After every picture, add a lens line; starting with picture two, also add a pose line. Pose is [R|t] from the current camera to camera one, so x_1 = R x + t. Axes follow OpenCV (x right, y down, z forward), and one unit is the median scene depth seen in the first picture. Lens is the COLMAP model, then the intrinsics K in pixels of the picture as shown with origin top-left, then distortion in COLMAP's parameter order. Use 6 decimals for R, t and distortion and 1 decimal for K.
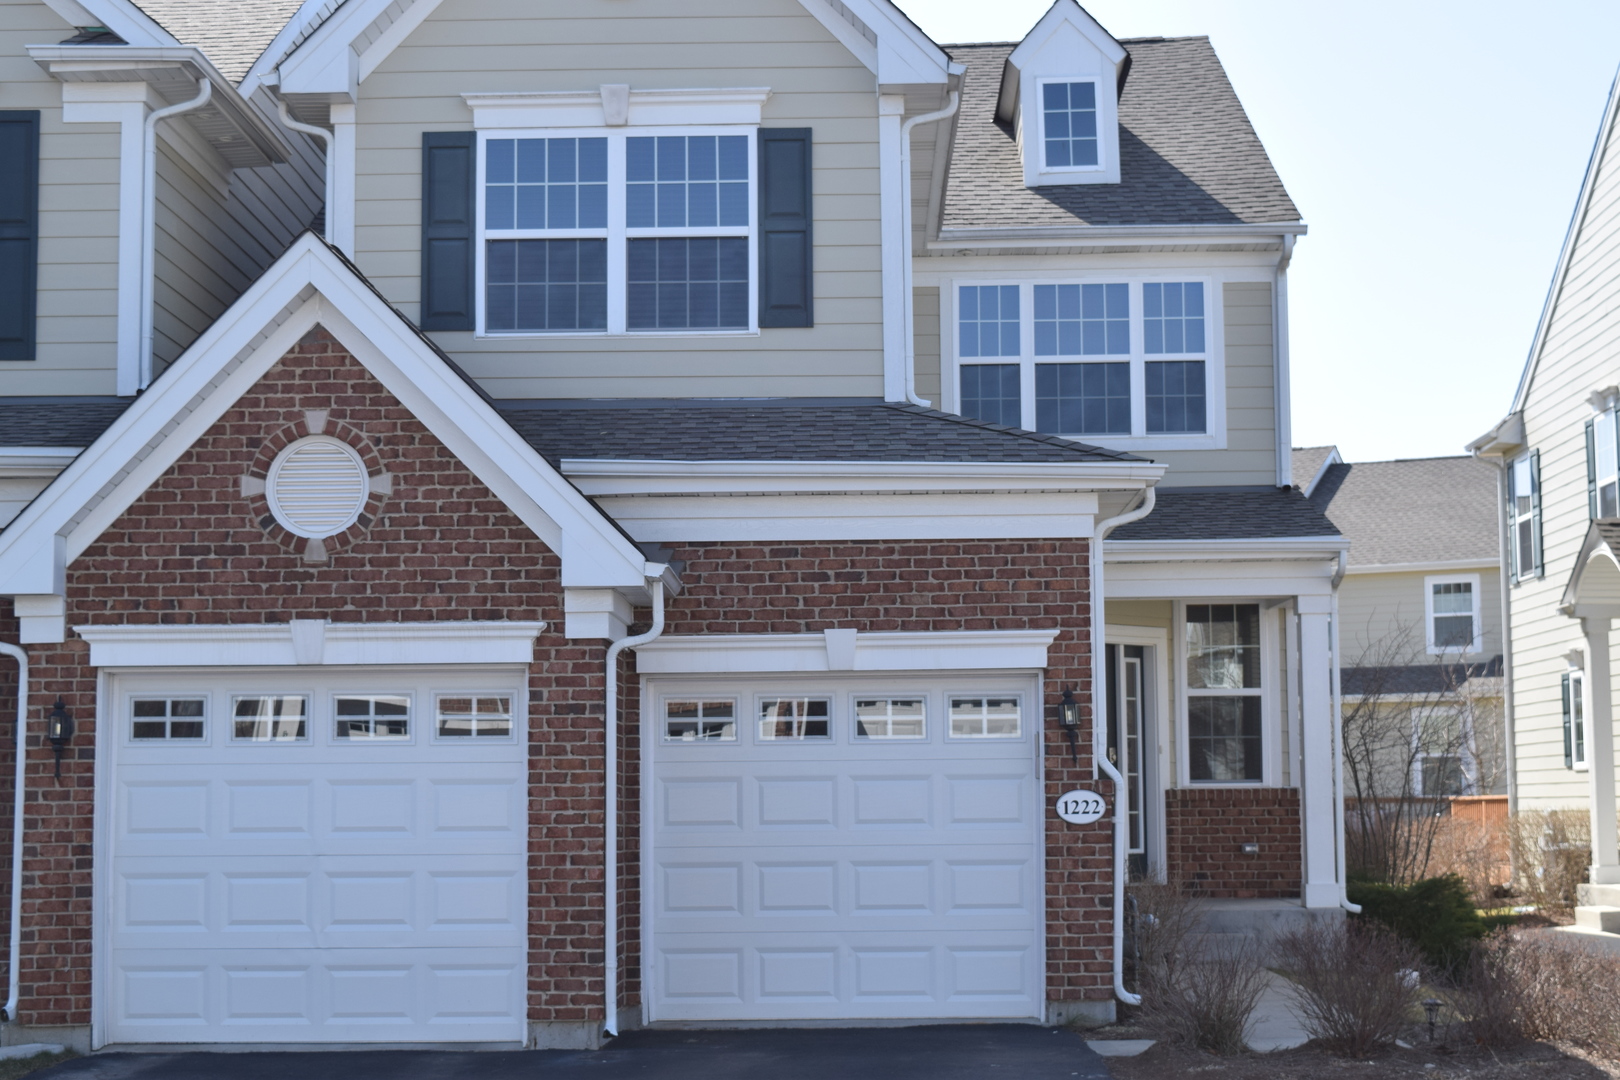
lens RADIAL K [[2654.9, 0, 810.0], [0, 2654.9, 540.0], [0, 0, 1]] dist [0.000080, 0.037132]
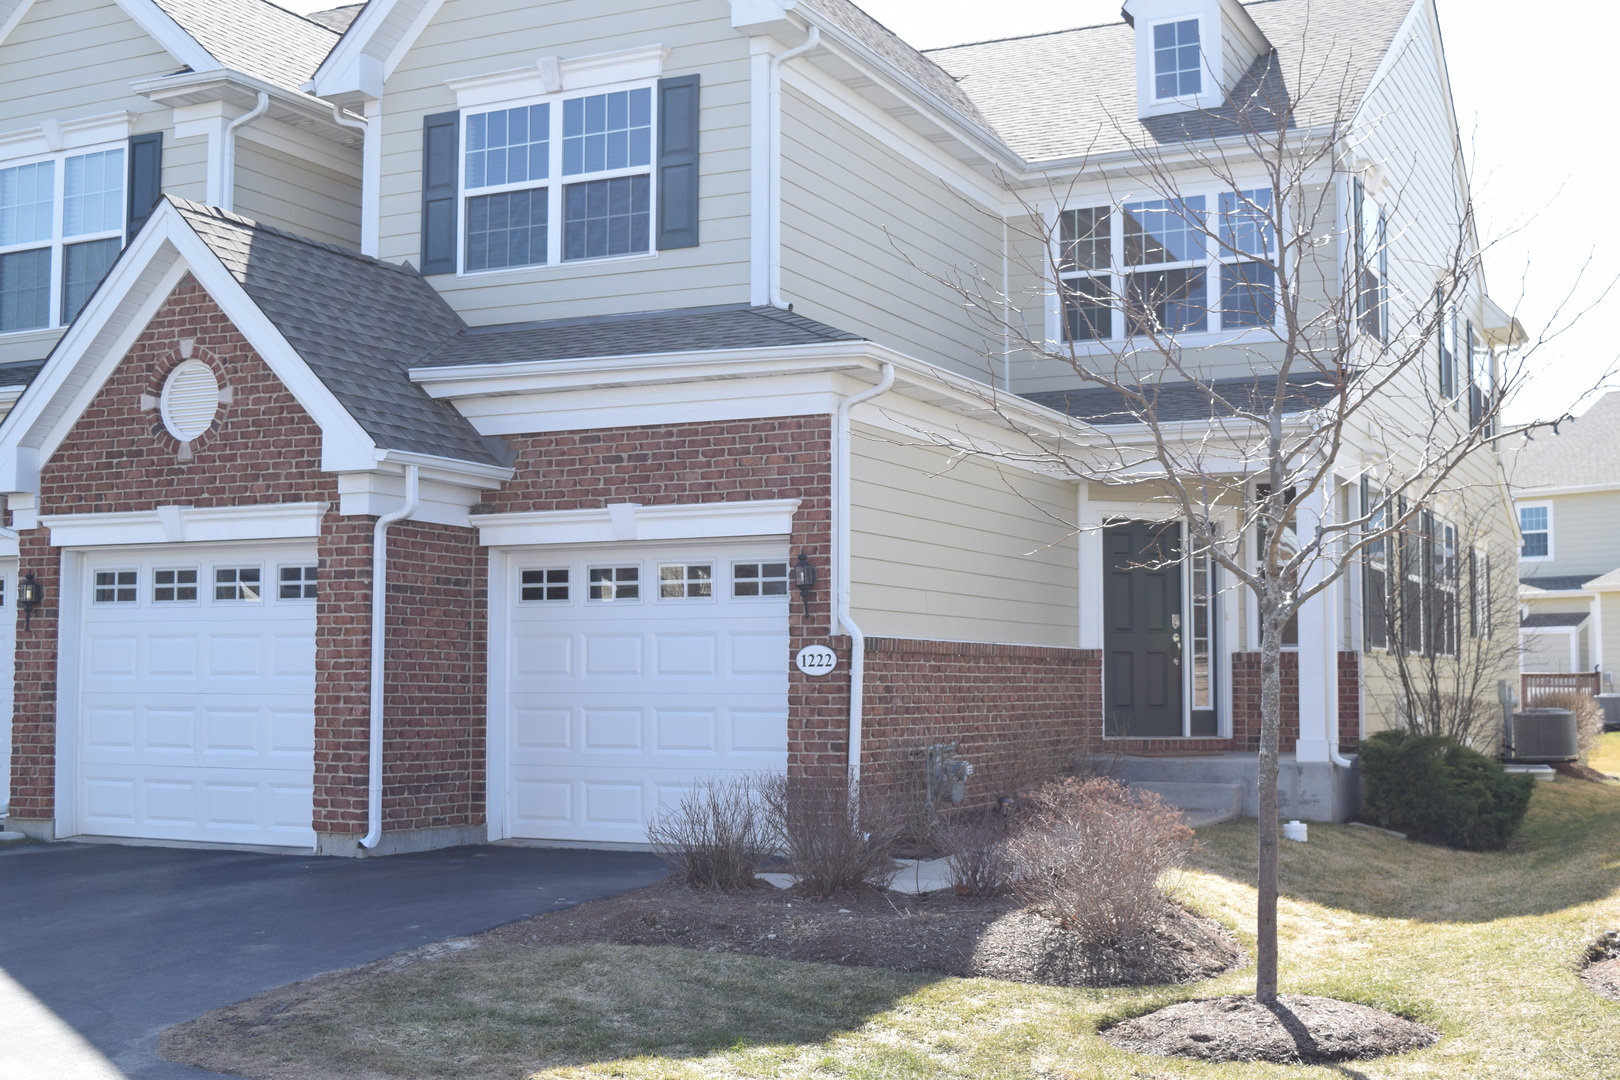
lens RADIAL K [[1965.7, 0, 810.0], [0, 1965.7, 540.0], [0, 0, 1]] dist [-0.044636, 0.004659]
pose [[0.907626, -0.020578, -0.419276, 0.440707], [0.032758, 0.999224, 0.021869, 0.033382], [0.418500, -0.033583, 0.907596, 0.266372]]
